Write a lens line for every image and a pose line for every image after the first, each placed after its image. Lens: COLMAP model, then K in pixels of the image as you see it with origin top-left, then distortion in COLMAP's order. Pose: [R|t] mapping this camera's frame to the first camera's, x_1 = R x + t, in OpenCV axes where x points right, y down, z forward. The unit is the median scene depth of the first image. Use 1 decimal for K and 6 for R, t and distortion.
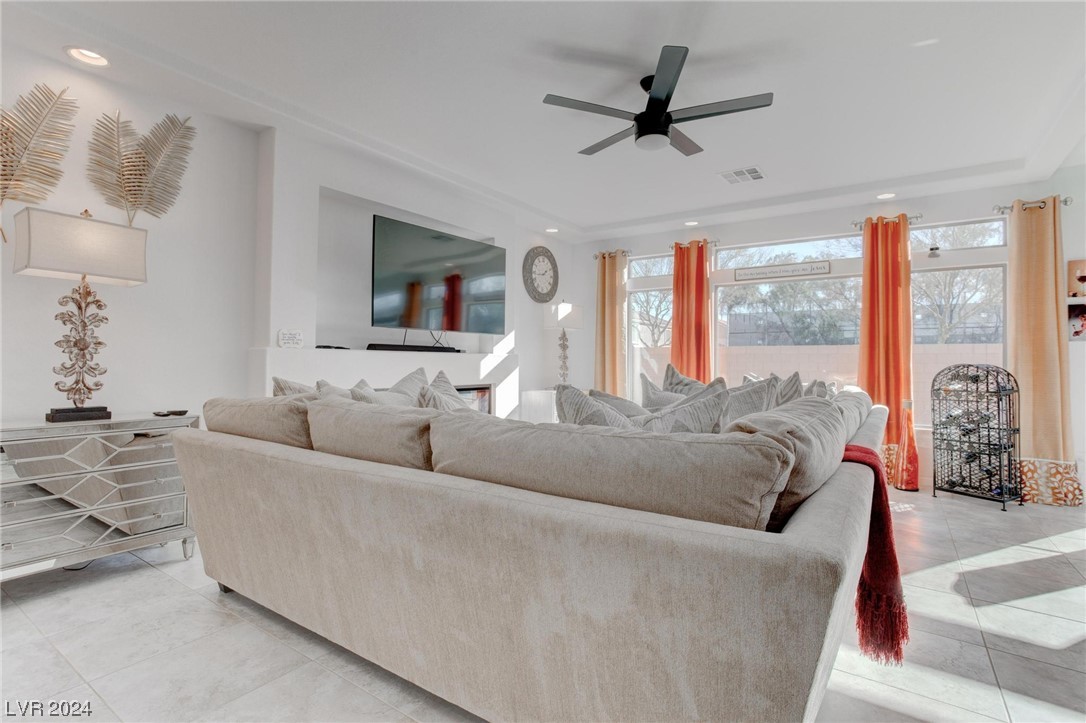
lens RADIAL K [[525.8, 0, 548.9], [0, 525.8, 352.2], [0, 0, 1]] dist [-0.046558, 0.023829]
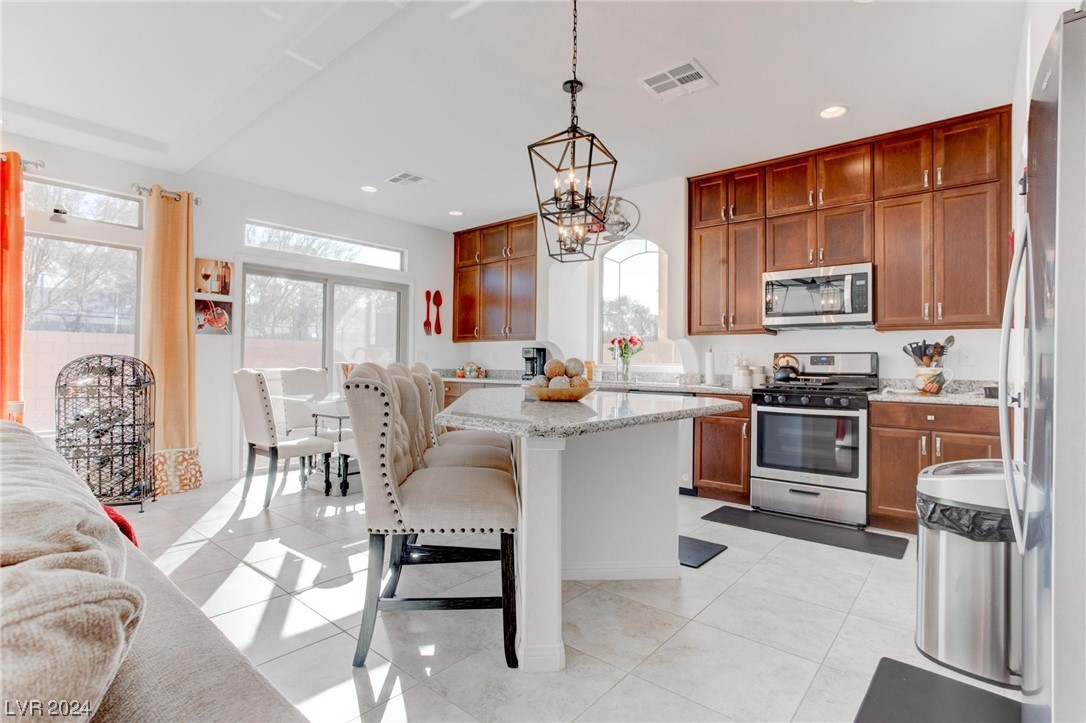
lens RADIAL K [[525.8, 0, 542.4], [0, 525.8, 355.7], [0, 0, 1]] dist [-0.046558, 0.023829]
pose [[0.108717, 0.003236, 0.994067, 0.032979], [-0.029539, 0.999564, -0.000024, 0.003158], [-0.993634, -0.029361, 0.108765, 0.171754]]
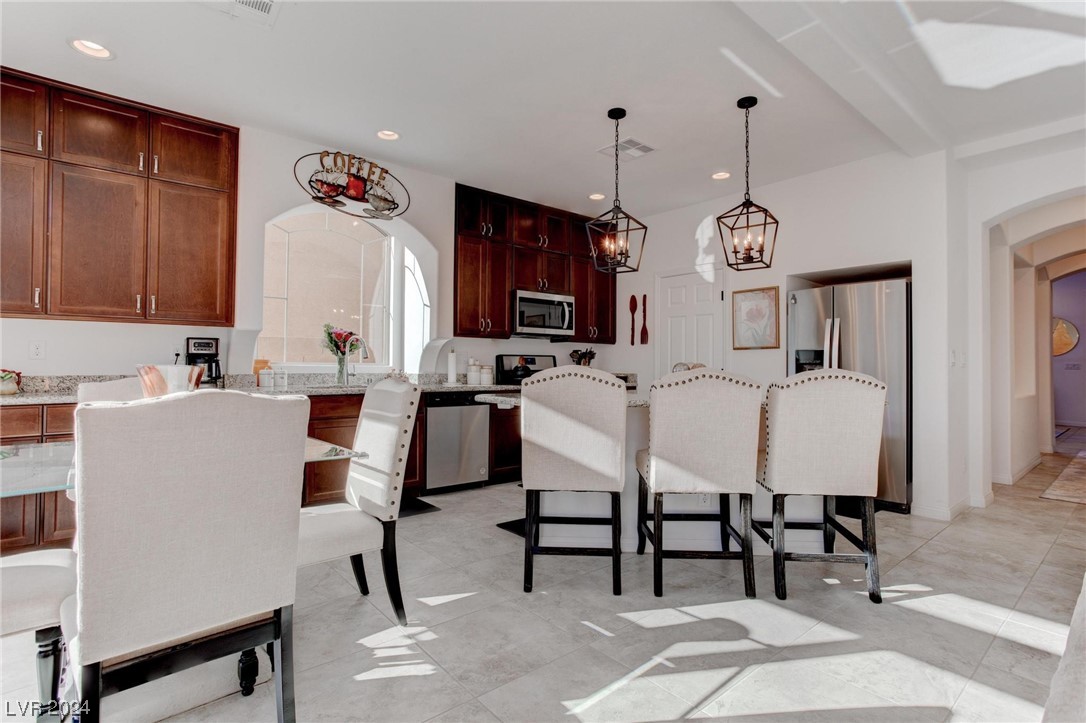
lens RADIAL K [[525.8, 0, 557.2], [0, 525.8, 358.4], [0, 0, 1]] dist [-0.046558, 0.023829]
pose [[-0.963836, -0.014713, 0.266091, 0.643565], [-0.023543, 0.999272, -0.030028, 0.027831], [-0.265455, -0.035206, -0.963480, 1.019335]]
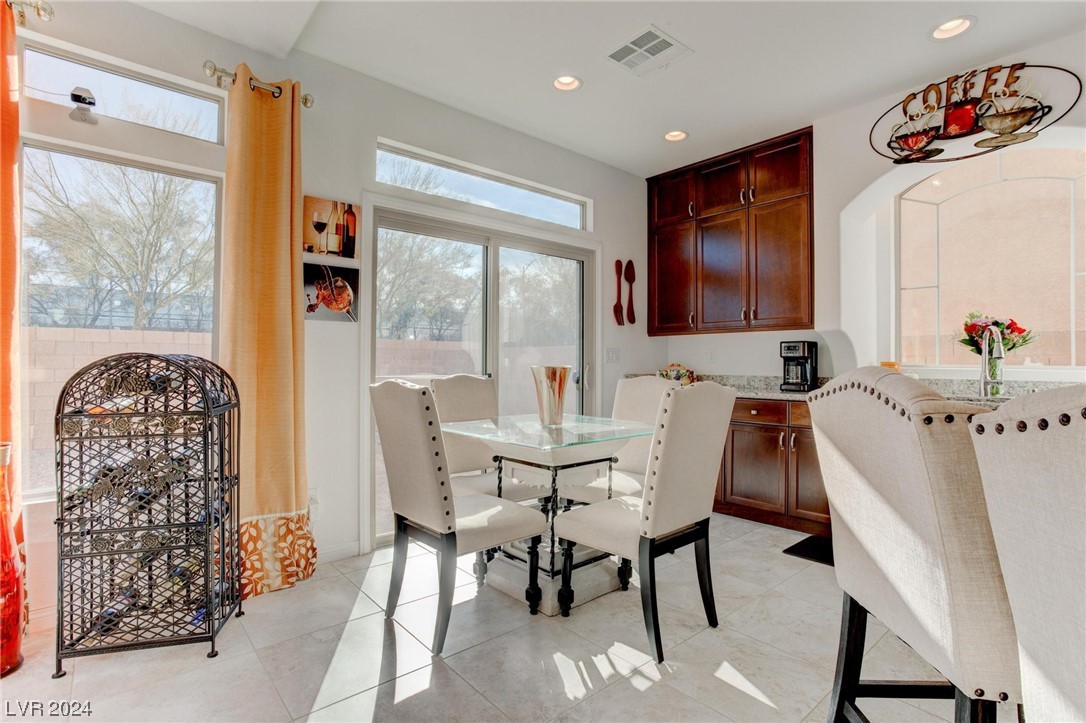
lens RADIAL K [[525.8, 0, 542.0], [0, 525.8, 357.8], [0, 0, 1]] dist [-0.046558, 0.023829]
pose [[0.262284, 0.000310, 0.964991, 0.462185], [-0.024393, 0.999683, 0.006309, 0.015167], [-0.964682, -0.025193, 0.262208, 0.539266]]
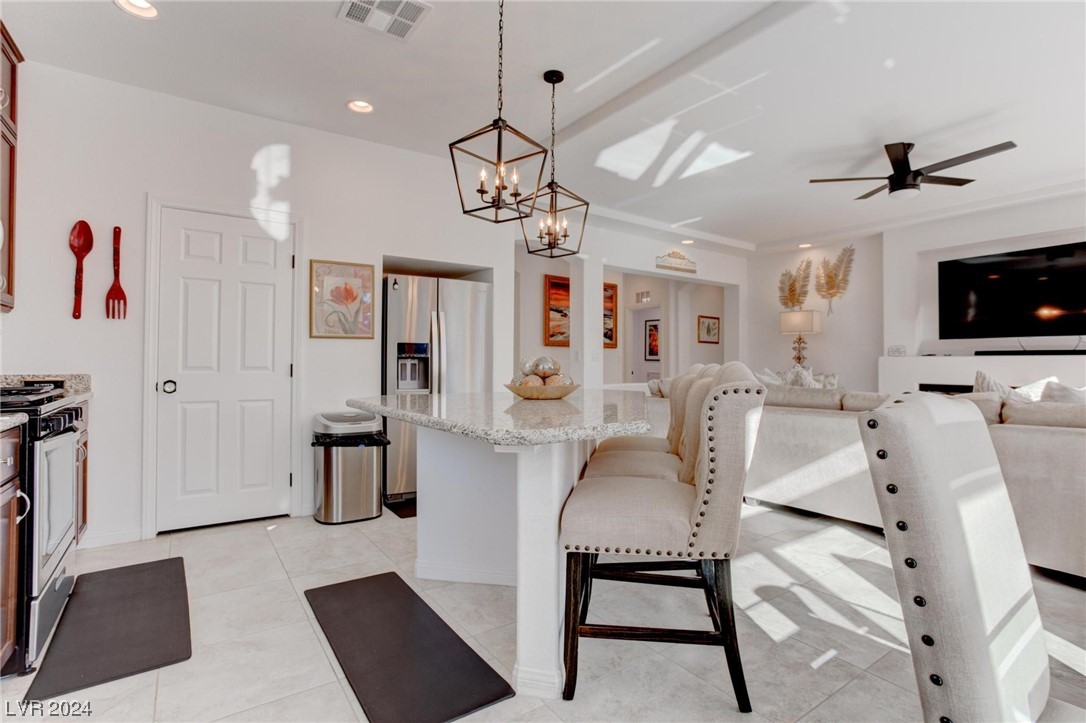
lens RADIAL K [[525.8, 0, 537.6], [0, 525.8, 352.5], [0, 0, 1]] dist [-0.046558, 0.023829]
pose [[-0.364917, -0.029849, -0.930562, 1.258810], [0.009485, 0.999315, -0.035774, 0.022920], [0.930992, -0.021881, -0.364384, 0.442220]]
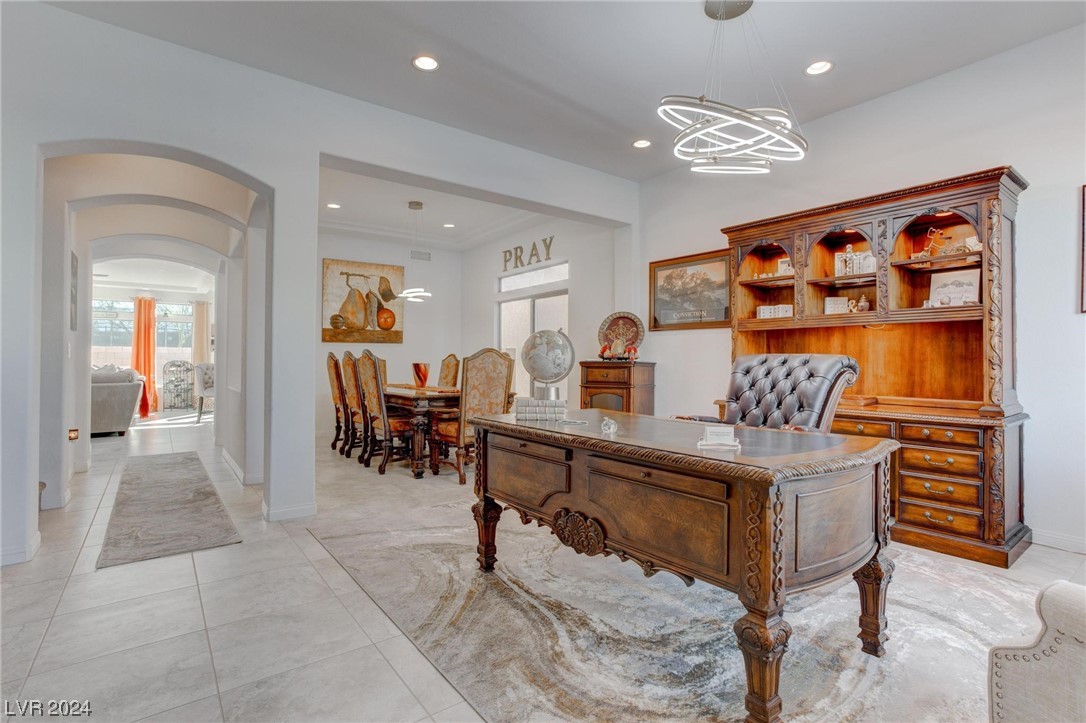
lens RADIAL K [[525.8, 0, 542.5], [0, 525.8, 357.1], [0, 0, 1]] dist [-0.046558, 0.023829]
pose [[0.326000, -0.002446, 0.945367, -1.087590], [-0.021329, 0.999723, 0.009941, -0.059026], [-0.945129, -0.023404, 0.325857, -1.645606]]
